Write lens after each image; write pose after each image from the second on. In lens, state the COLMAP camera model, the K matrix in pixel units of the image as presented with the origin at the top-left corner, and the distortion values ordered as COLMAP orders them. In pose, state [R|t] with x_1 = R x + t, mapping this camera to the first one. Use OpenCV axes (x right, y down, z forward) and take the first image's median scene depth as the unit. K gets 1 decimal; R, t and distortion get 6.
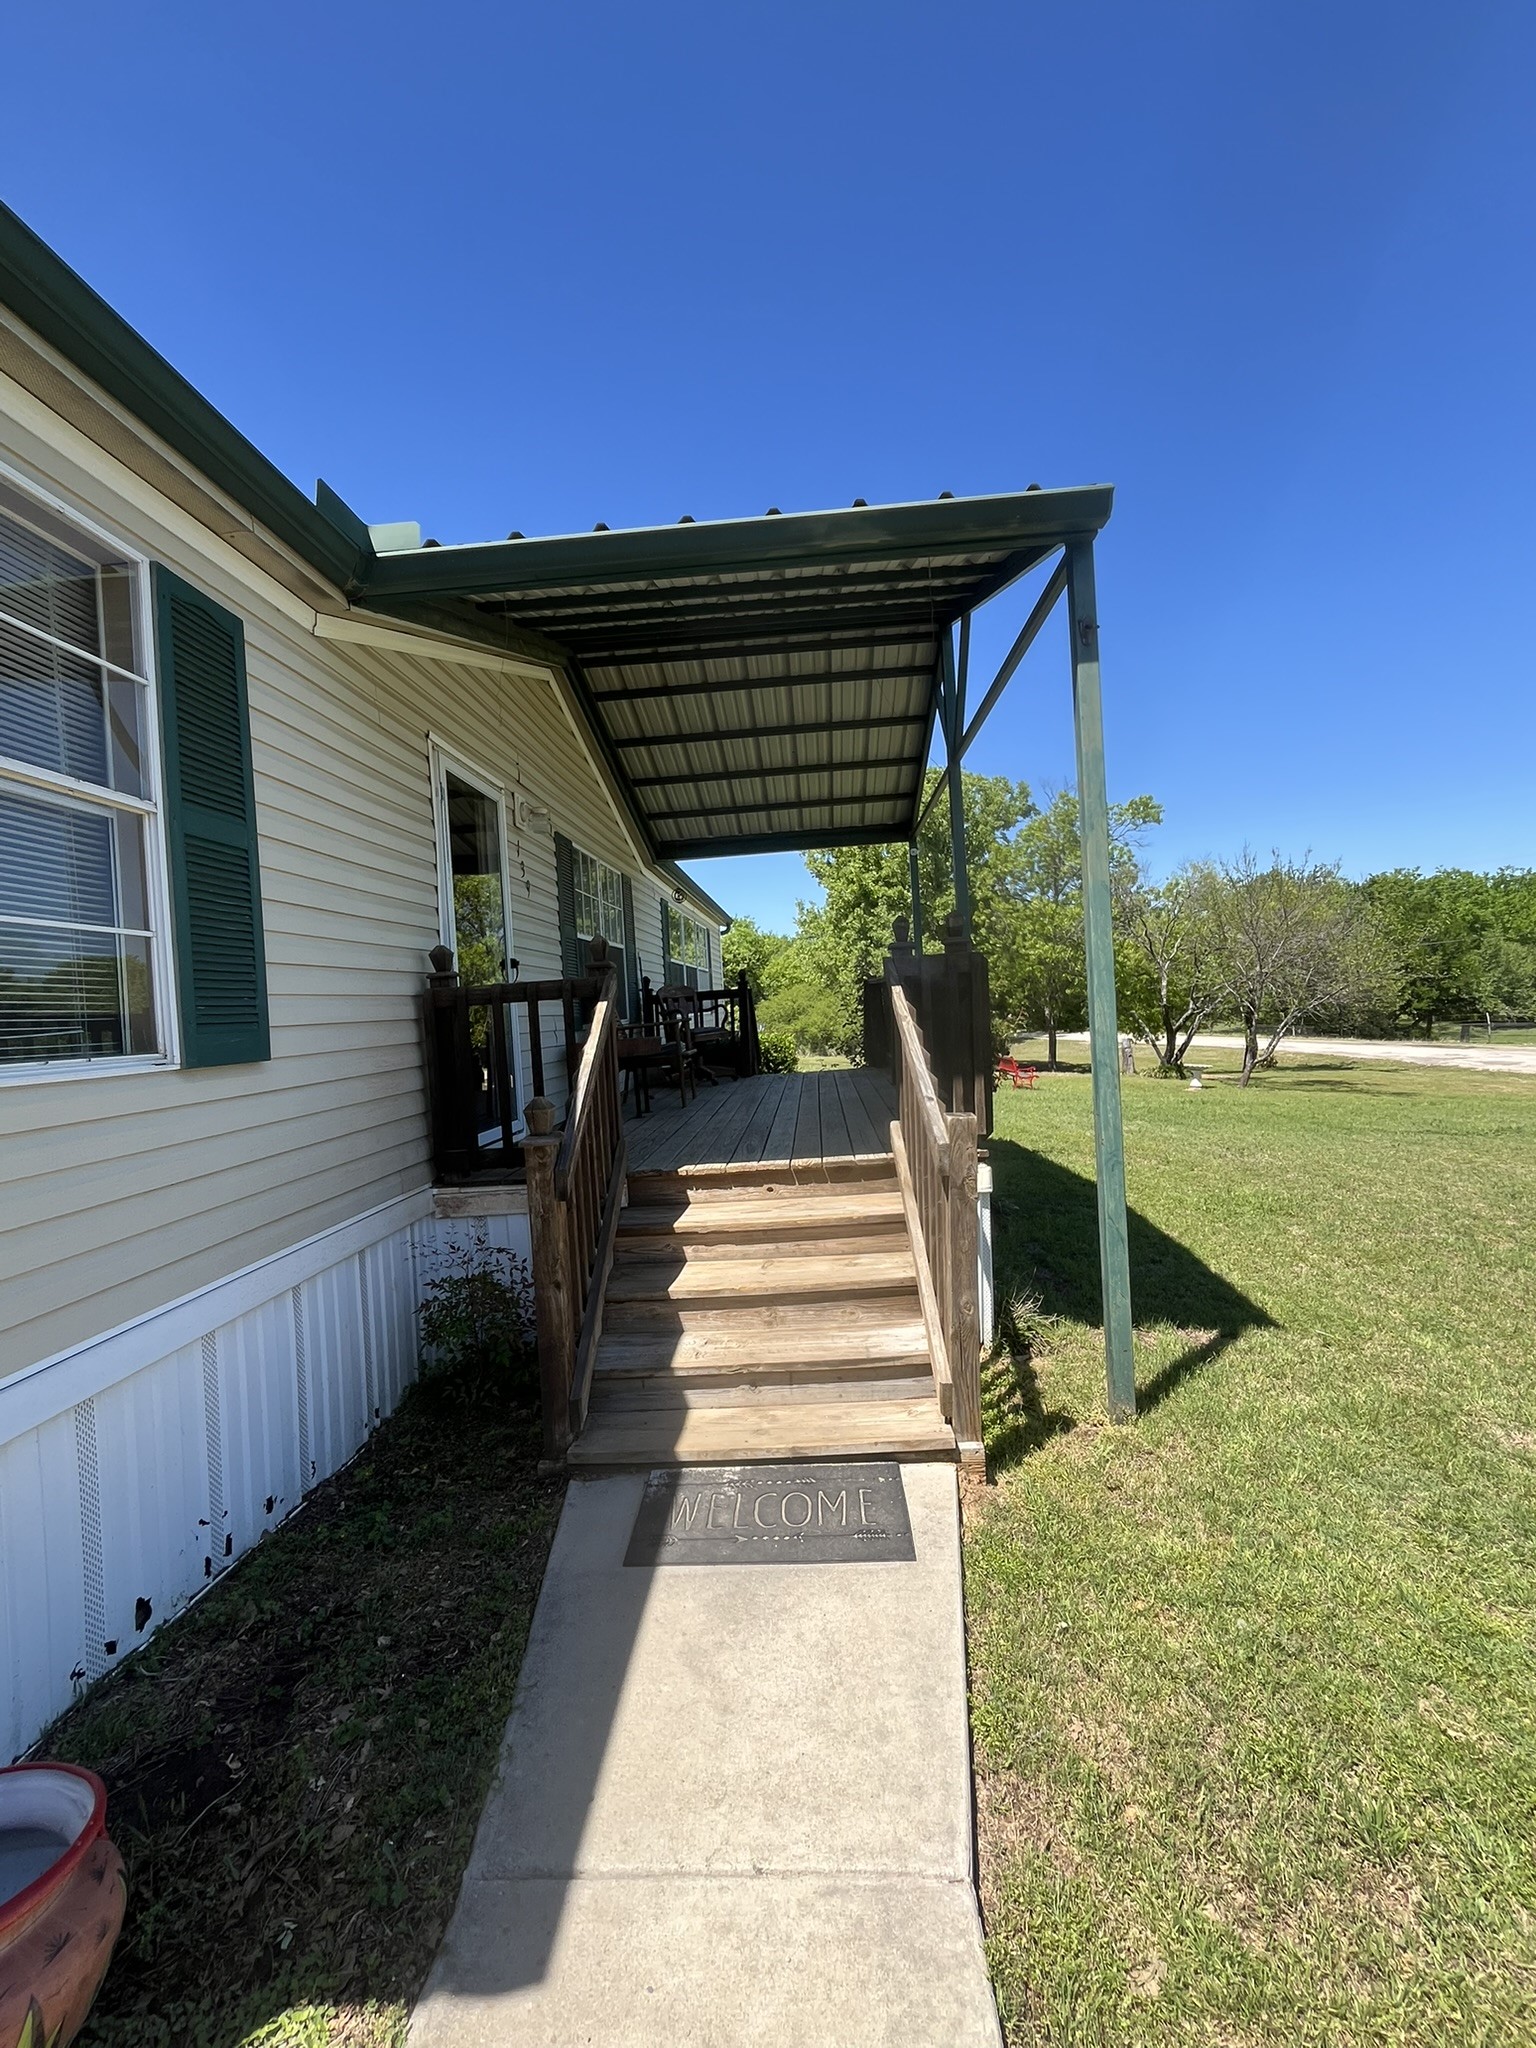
lens RADIAL K [[869.4, 0, 761.0], [0, 869.4, 1021.4], [0, 0, 1]] dist [-0.000925, -0.000296]
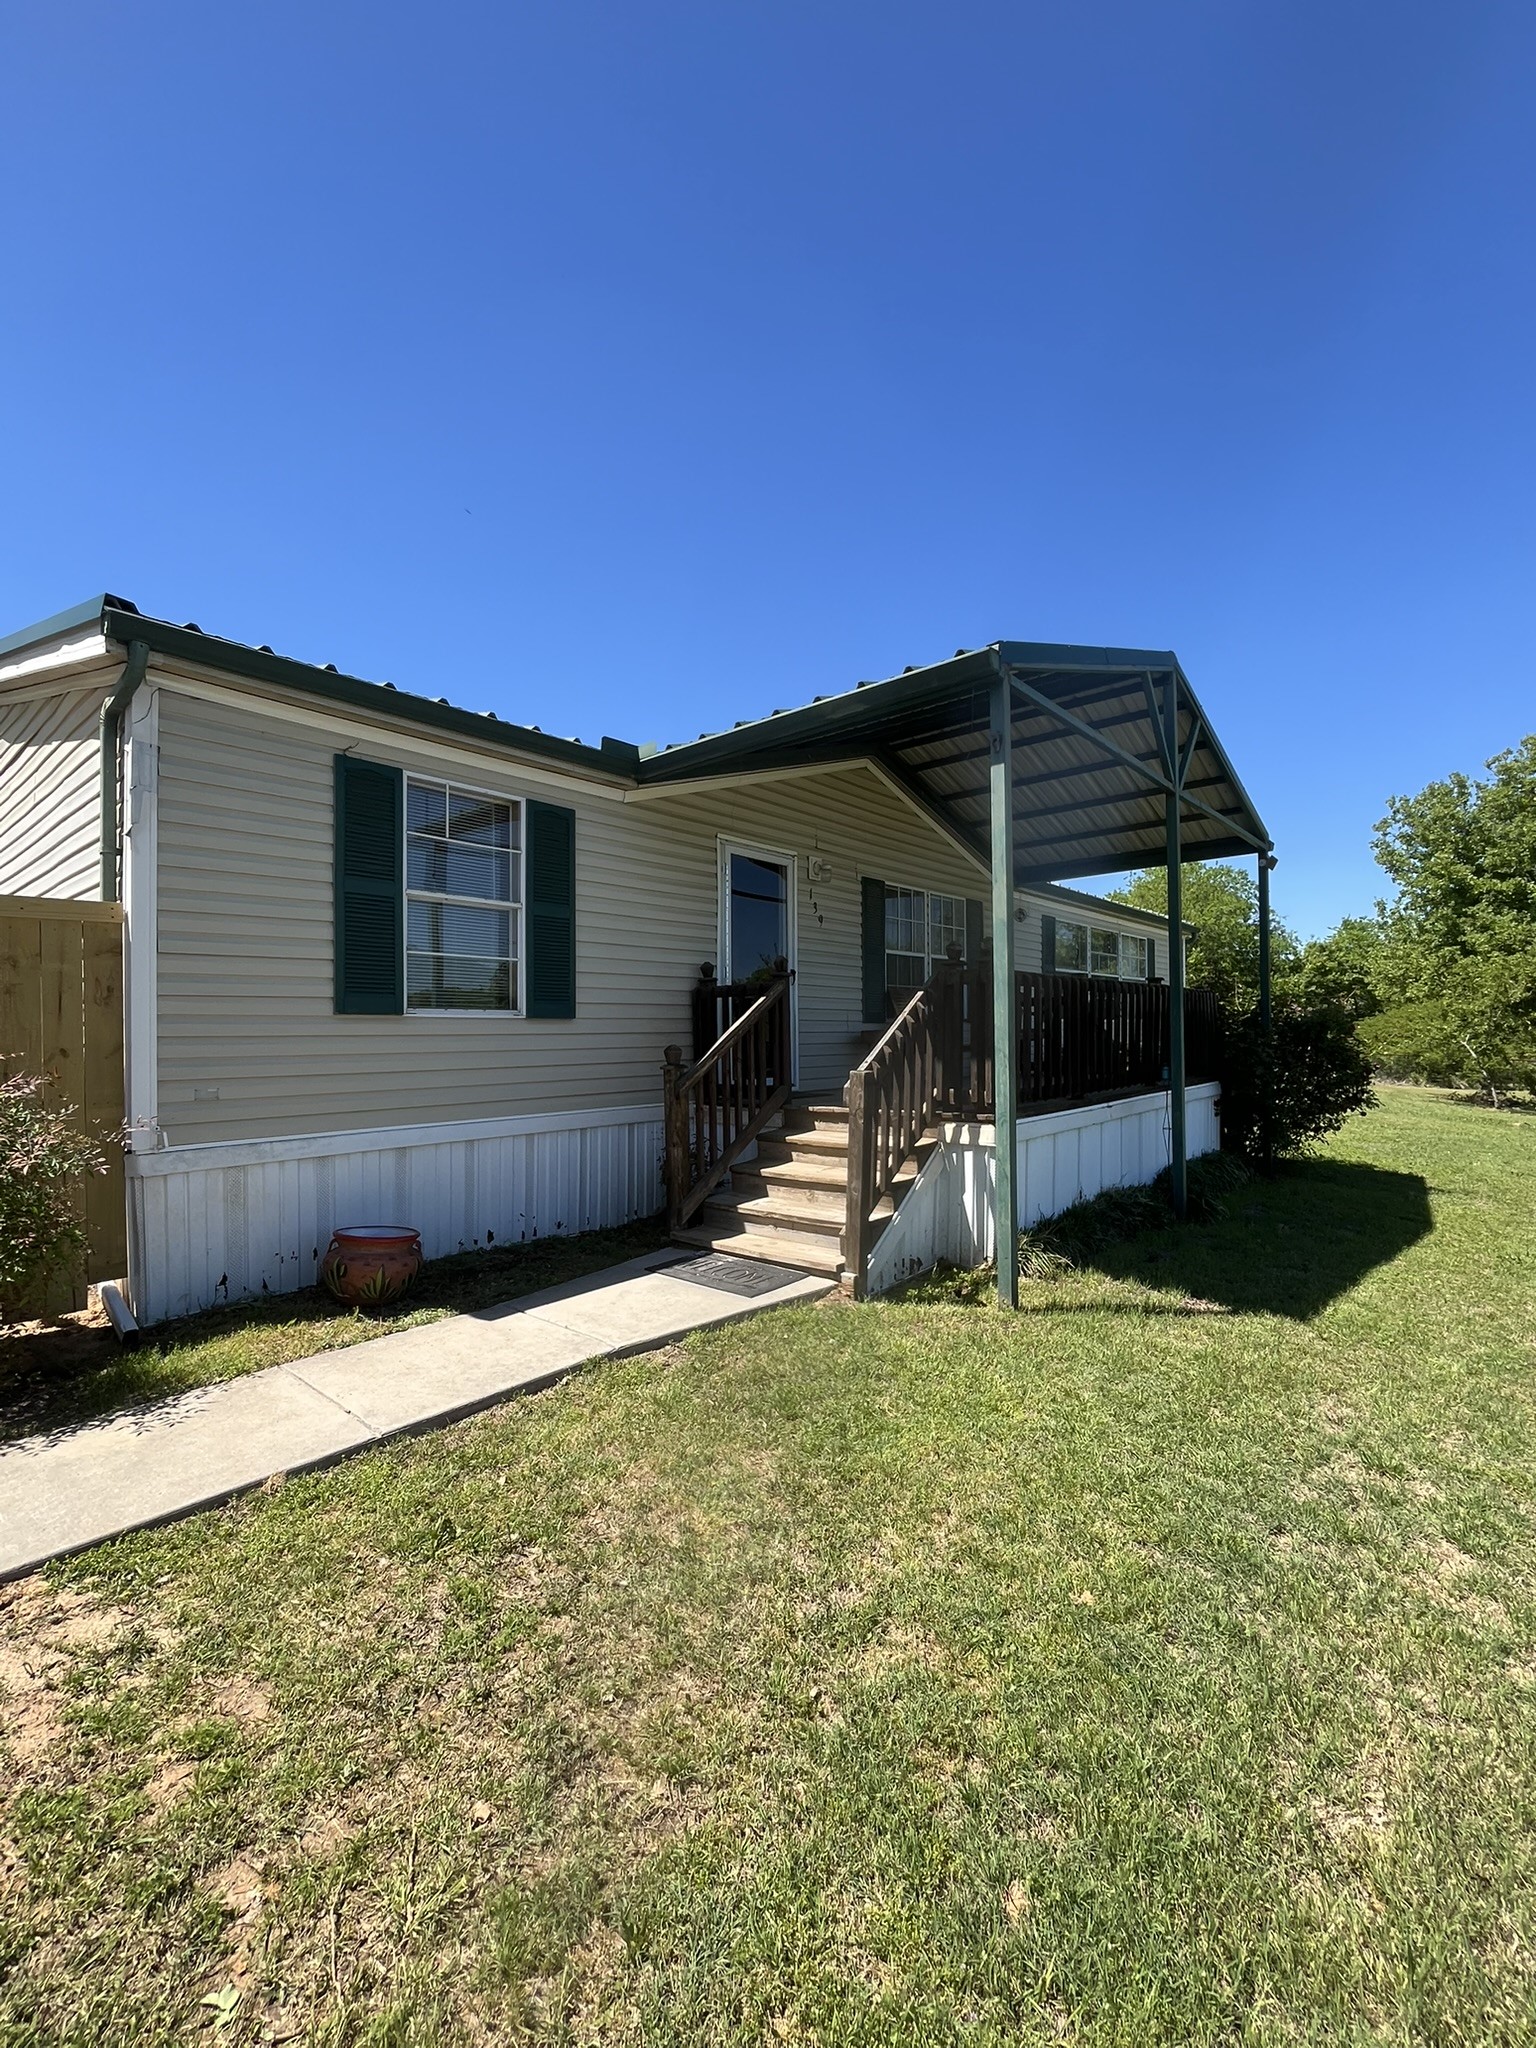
lens RADIAL K [[869.4, 0, 782.6], [0, 869.4, 1028.5], [0, 0, 1]] dist [-0.000925, -0.000296]
pose [[0.800769, 0.050012, -0.596882, 1.058110], [-0.048929, 0.998639, 0.018032, 0.006154], [0.596972, 0.014765, 0.802126, -0.370651]]
